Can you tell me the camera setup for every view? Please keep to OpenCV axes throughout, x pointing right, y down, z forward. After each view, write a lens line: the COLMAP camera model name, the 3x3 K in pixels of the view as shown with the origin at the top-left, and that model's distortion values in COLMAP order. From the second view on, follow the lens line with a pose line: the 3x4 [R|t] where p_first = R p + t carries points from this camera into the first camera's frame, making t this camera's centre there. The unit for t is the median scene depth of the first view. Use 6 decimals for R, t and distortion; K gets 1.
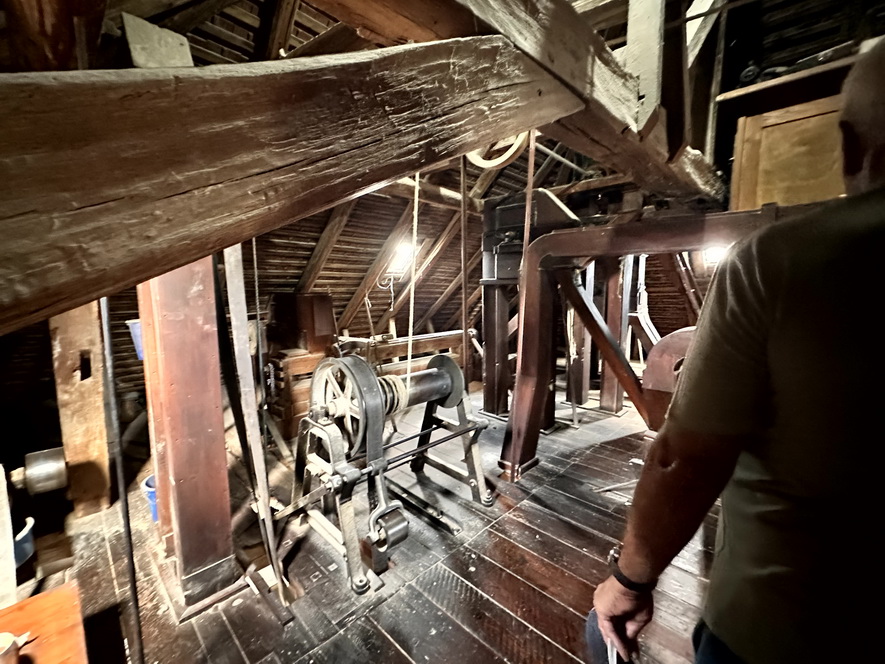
lens RADIAL K [[362.9, 0, 441.9], [0, 362.9, 330.9], [0, 0, 1]] dist [0.001993, 0.000164]
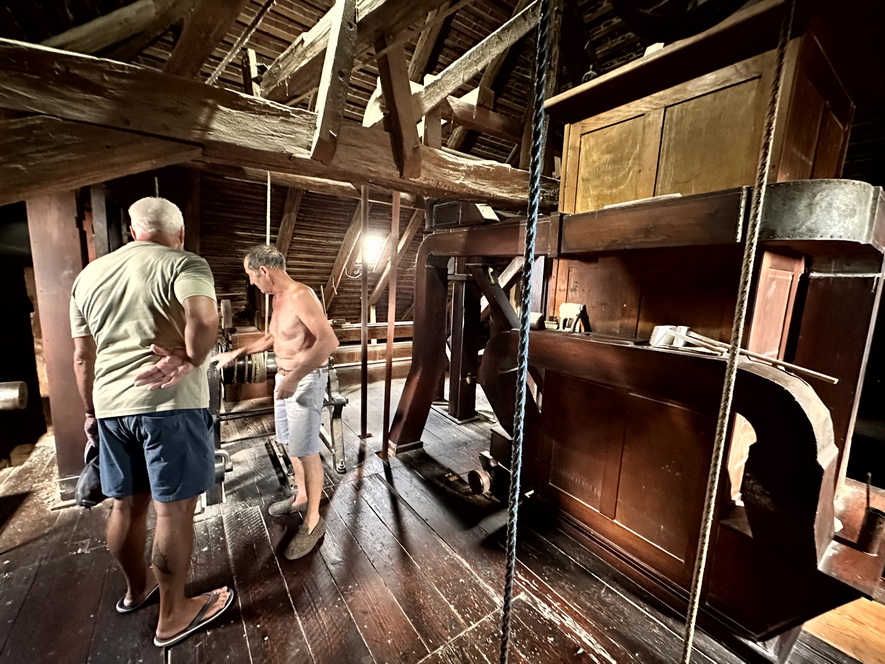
lens RADIAL K [[362.9, 0, 443.4], [0, 362.9, 329.8], [0, 0, 1]] dist [0.001993, 0.000164]
pose [[0.979522, 0.071920, -0.188054, 0.432391], [-0.067291, 0.997255, 0.030892, -0.017007], [0.189760, -0.017605, 0.981673, -0.036210]]
